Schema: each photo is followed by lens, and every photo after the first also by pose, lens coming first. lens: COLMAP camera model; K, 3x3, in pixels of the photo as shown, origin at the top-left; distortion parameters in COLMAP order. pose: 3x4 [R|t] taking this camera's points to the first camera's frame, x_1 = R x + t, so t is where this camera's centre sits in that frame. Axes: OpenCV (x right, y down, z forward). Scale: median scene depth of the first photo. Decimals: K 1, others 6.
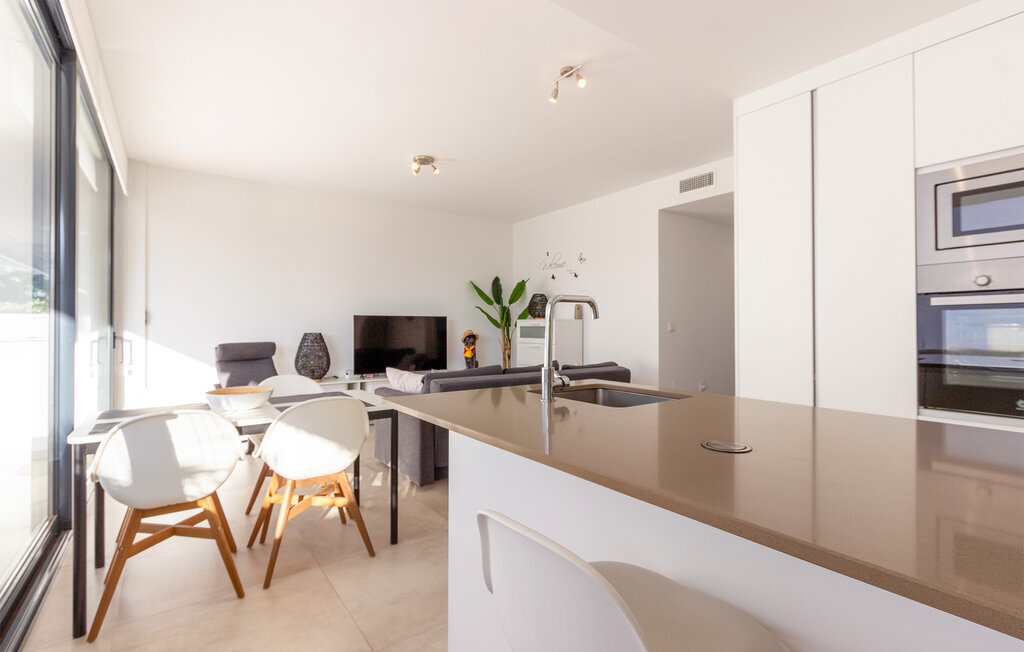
lens RADIAL K [[468.2, 0, 509.7], [0, 468.2, 331.0], [0, 0, 1]] dist [-0.004099, -0.000814]
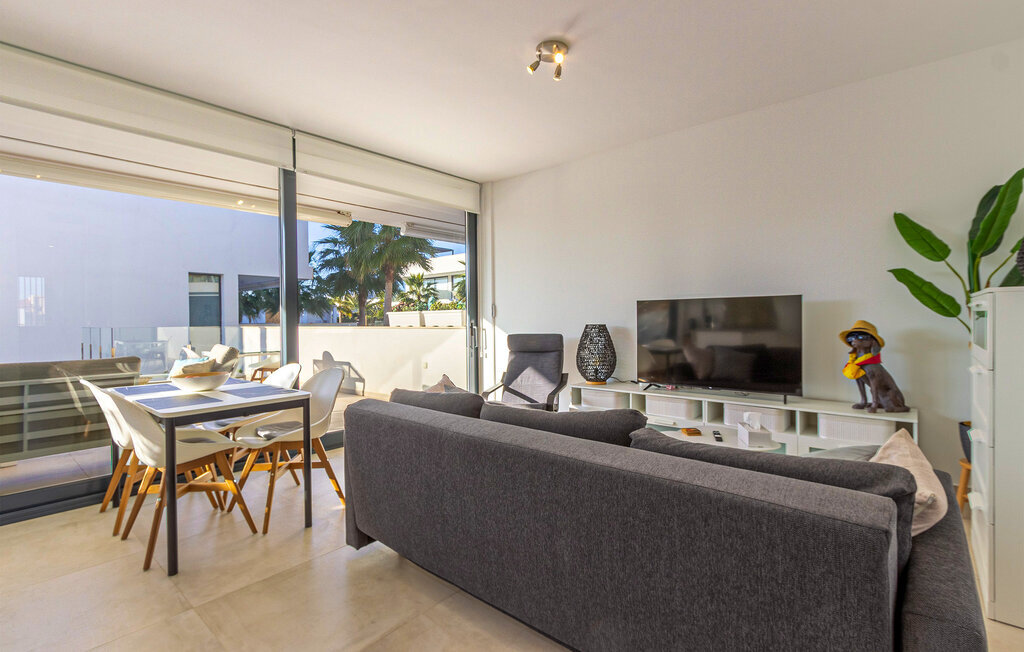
lens RADIAL K [[468.2, 0, 514.3], [0, 468.2, 318.8], [0, 0, 1]] dist [-0.004099, -0.000814]
pose [[0.218242, 0.002450, -0.975892, 0.295329], [-0.000407, 0.999997, 0.002419, -0.006101], [0.975895, -0.000130, 0.218243, 0.591311]]
